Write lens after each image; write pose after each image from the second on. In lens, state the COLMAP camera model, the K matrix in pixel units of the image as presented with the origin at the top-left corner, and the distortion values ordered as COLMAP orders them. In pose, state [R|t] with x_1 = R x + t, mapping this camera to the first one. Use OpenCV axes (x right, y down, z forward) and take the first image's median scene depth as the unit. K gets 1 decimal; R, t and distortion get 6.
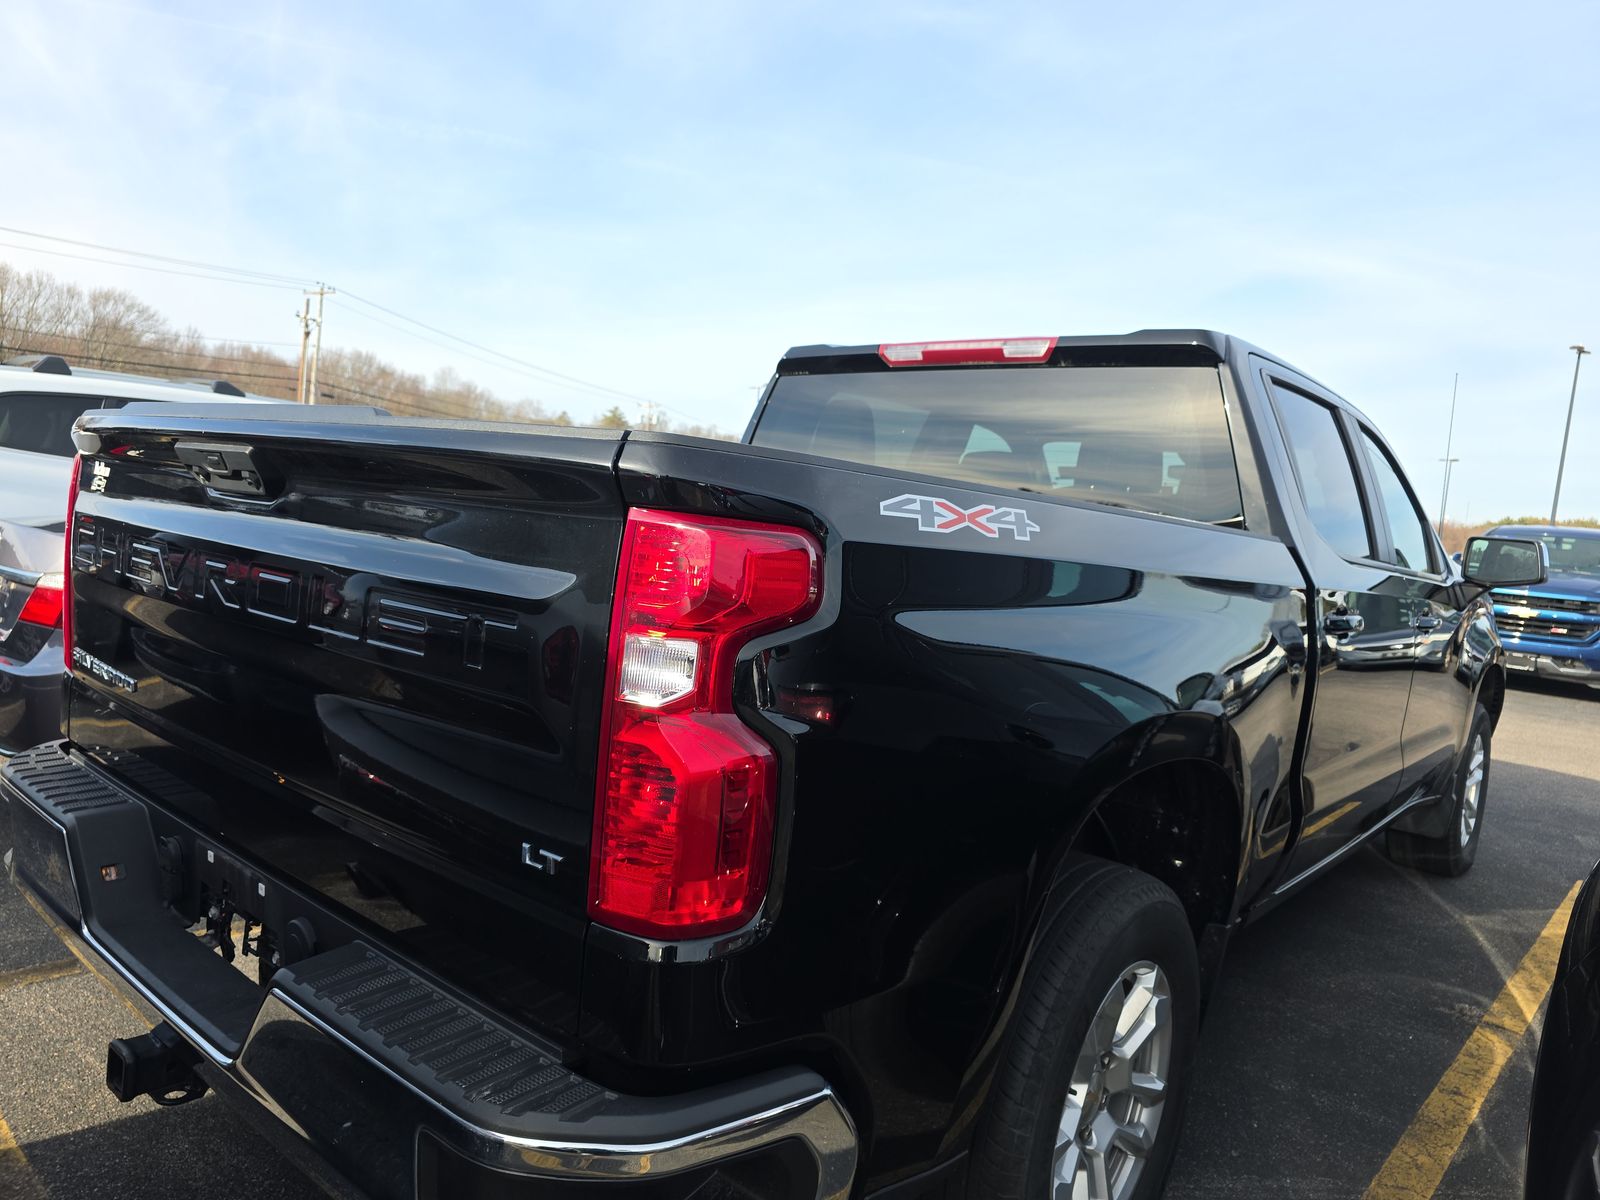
lens RADIAL K [[1088.0, 0, 823.7], [0, 1088.0, 603.4], [0, 0, 1]] dist [0.105465, -0.161966]
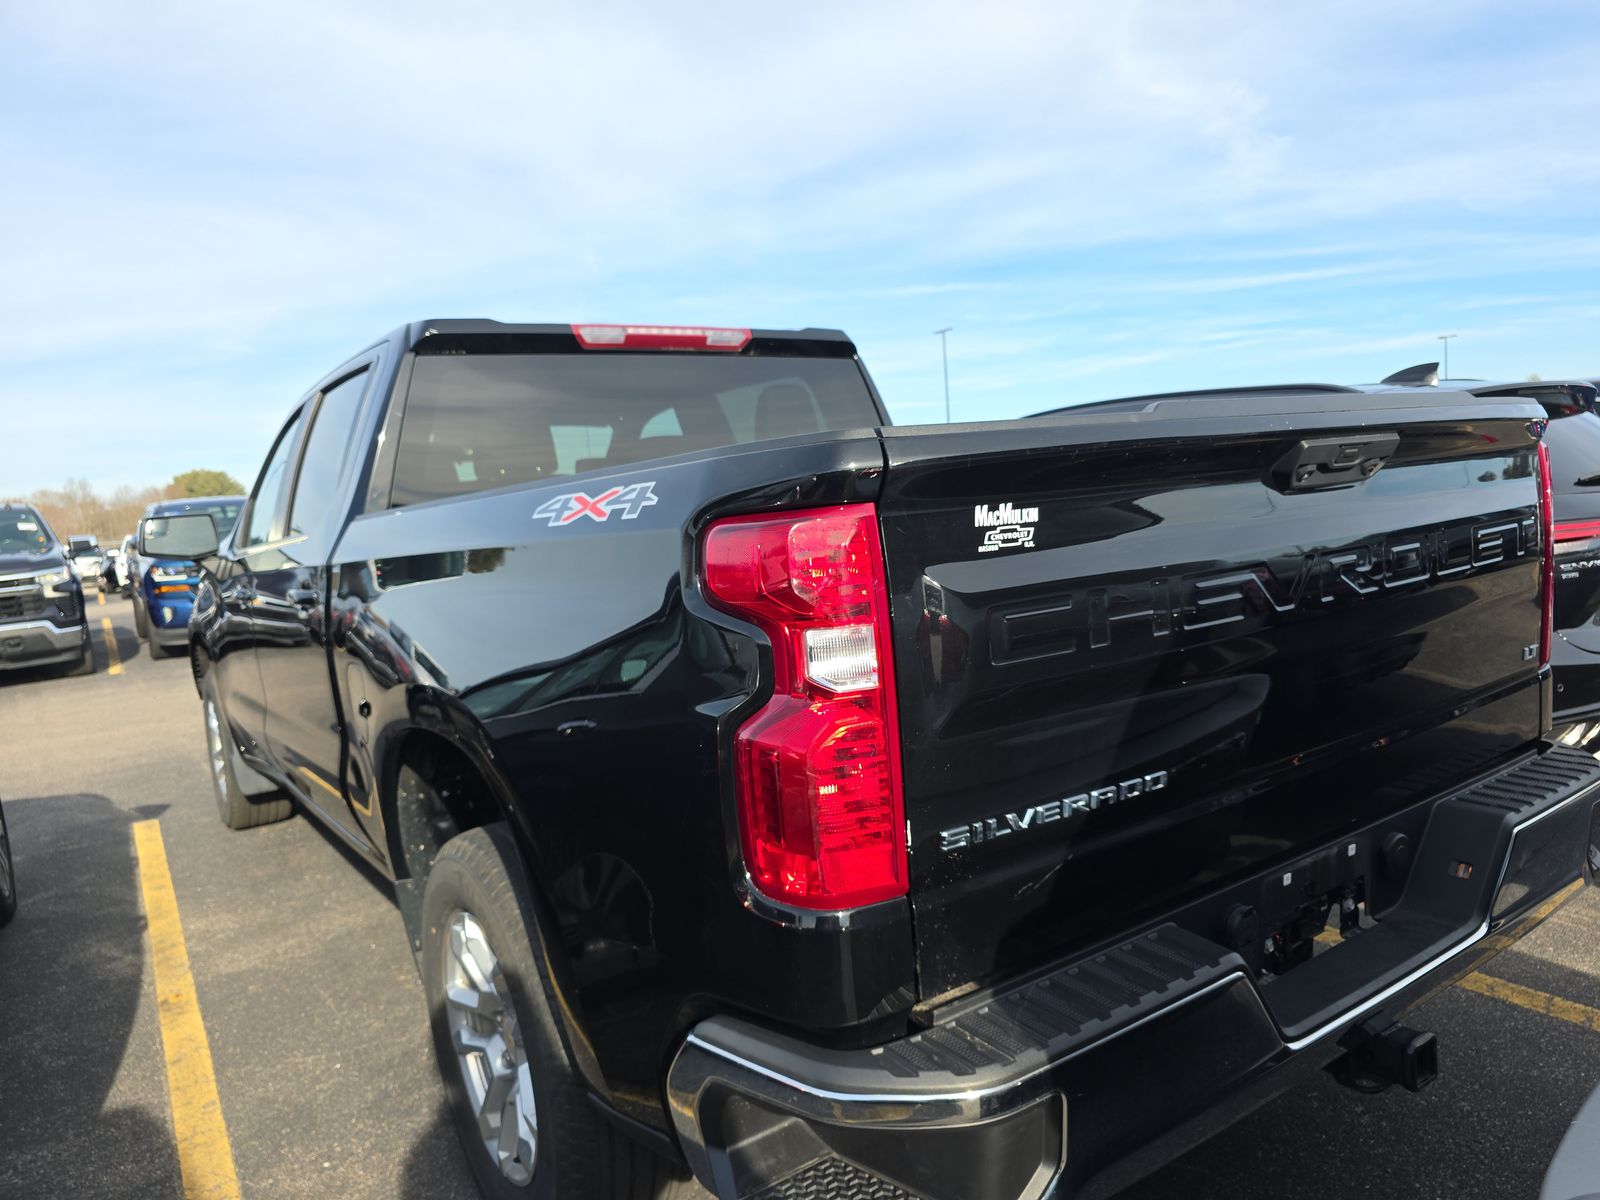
lens RADIAL K [[1088.0, 0, 823.7], [0, 1088.0, 603.4], [0, 0, 1]] dist [0.105465, -0.161966]
pose [[0.295861, -0.197246, 0.934644, -0.809073], [0.178480, 0.972632, 0.148765, -0.113240], [-0.938409, 0.122802, 0.322969, 0.556314]]
